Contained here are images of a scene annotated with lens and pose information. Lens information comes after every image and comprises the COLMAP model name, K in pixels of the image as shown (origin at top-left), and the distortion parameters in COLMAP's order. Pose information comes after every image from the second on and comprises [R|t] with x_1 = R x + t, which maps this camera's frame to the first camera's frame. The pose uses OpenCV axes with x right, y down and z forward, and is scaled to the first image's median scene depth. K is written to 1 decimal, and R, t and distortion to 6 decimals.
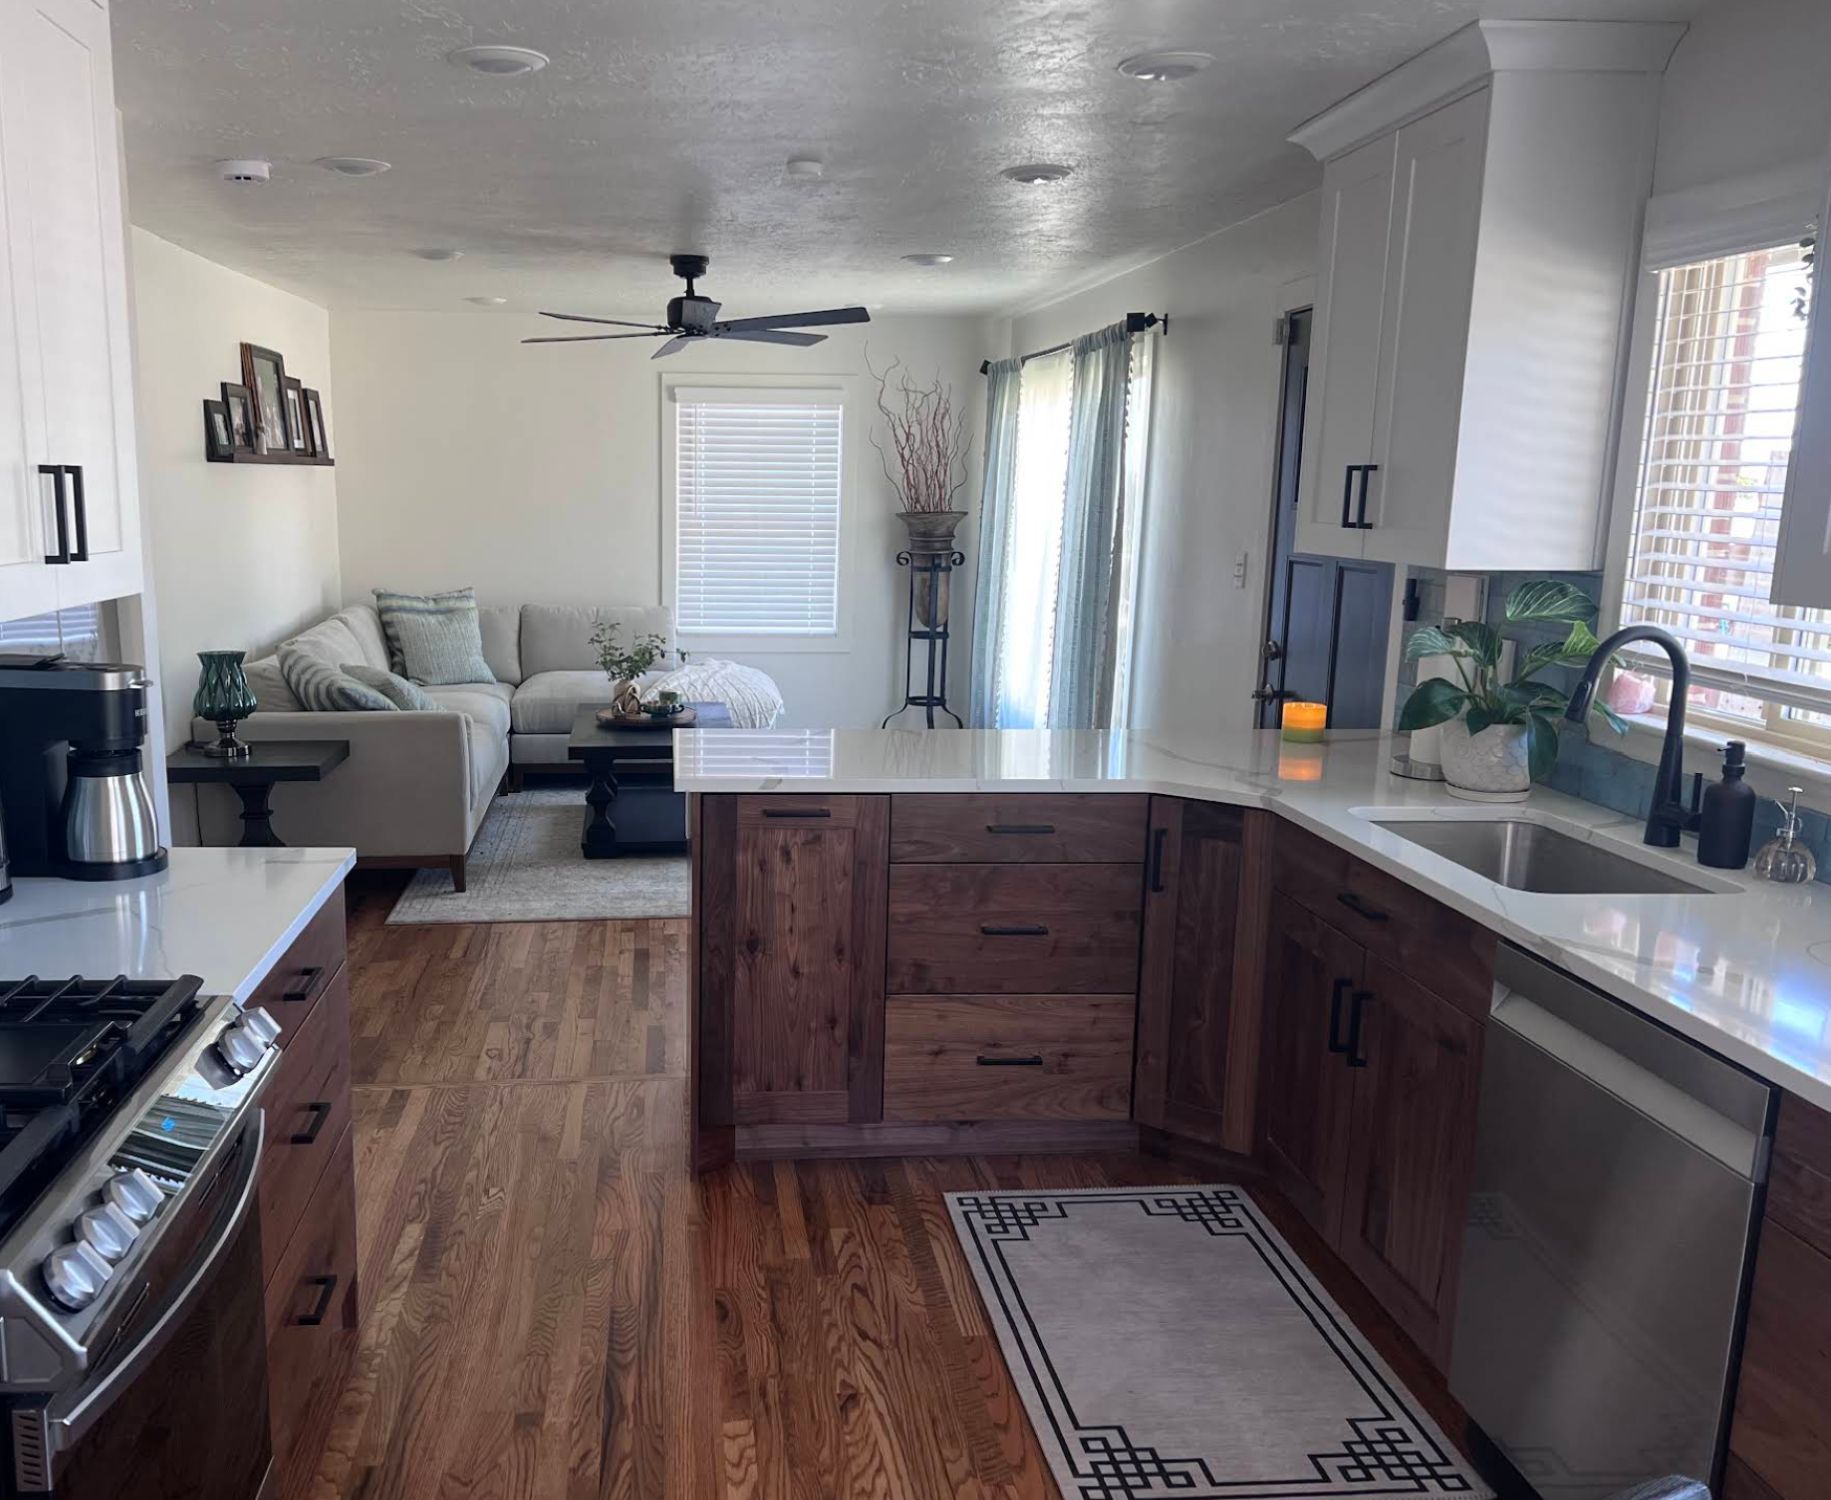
lens RADIAL K [[1531.8, 0, 915.5], [0, 1531.8, 750.0], [0, 0, 1]] dist [0.158696, 0.001300]
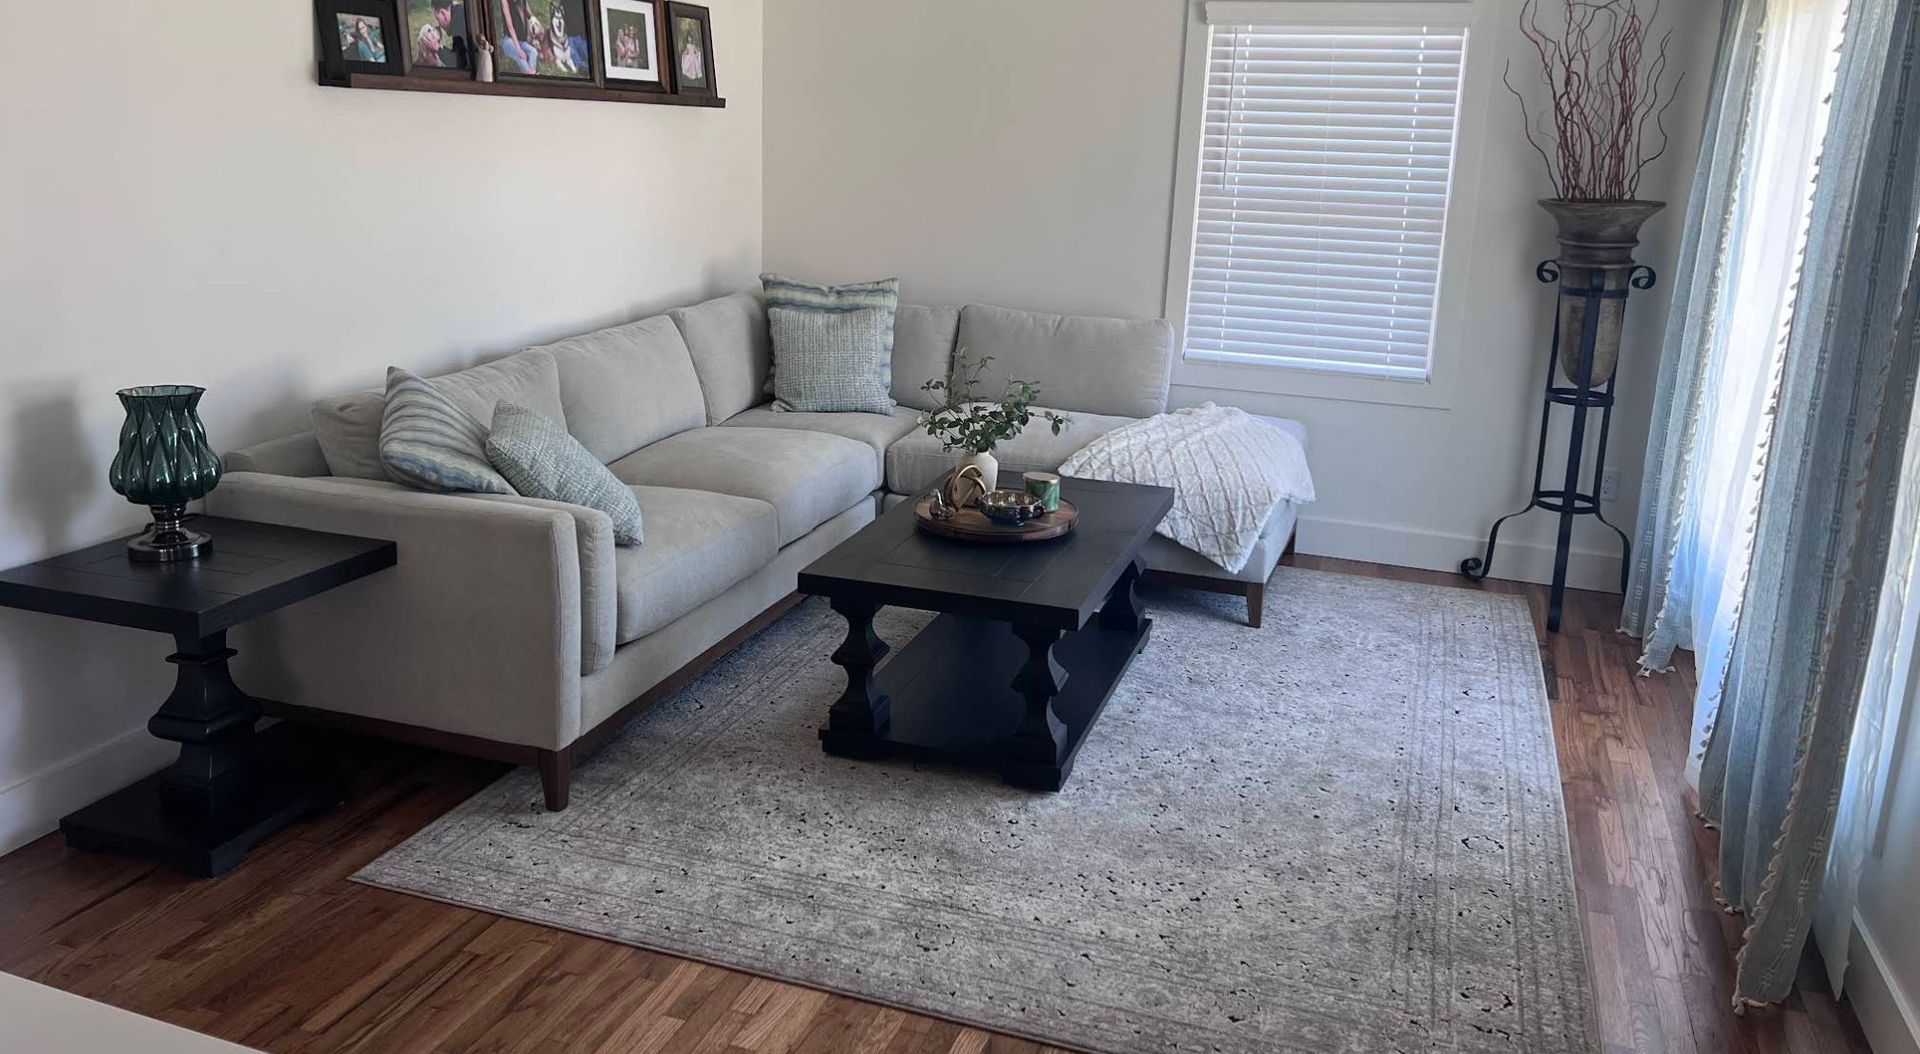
lens RADIAL K [[1525.1, 0, 960.5], [0, 1525.1, 410.2], [0, 0, 1]] dist [-0.002861, -0.006715]
pose [[0.896004, 0.106595, -0.431062, 0.056070], [-0.107298, 0.993966, 0.022764, -0.062098], [0.430887, 0.025856, 0.902035, 0.368516]]
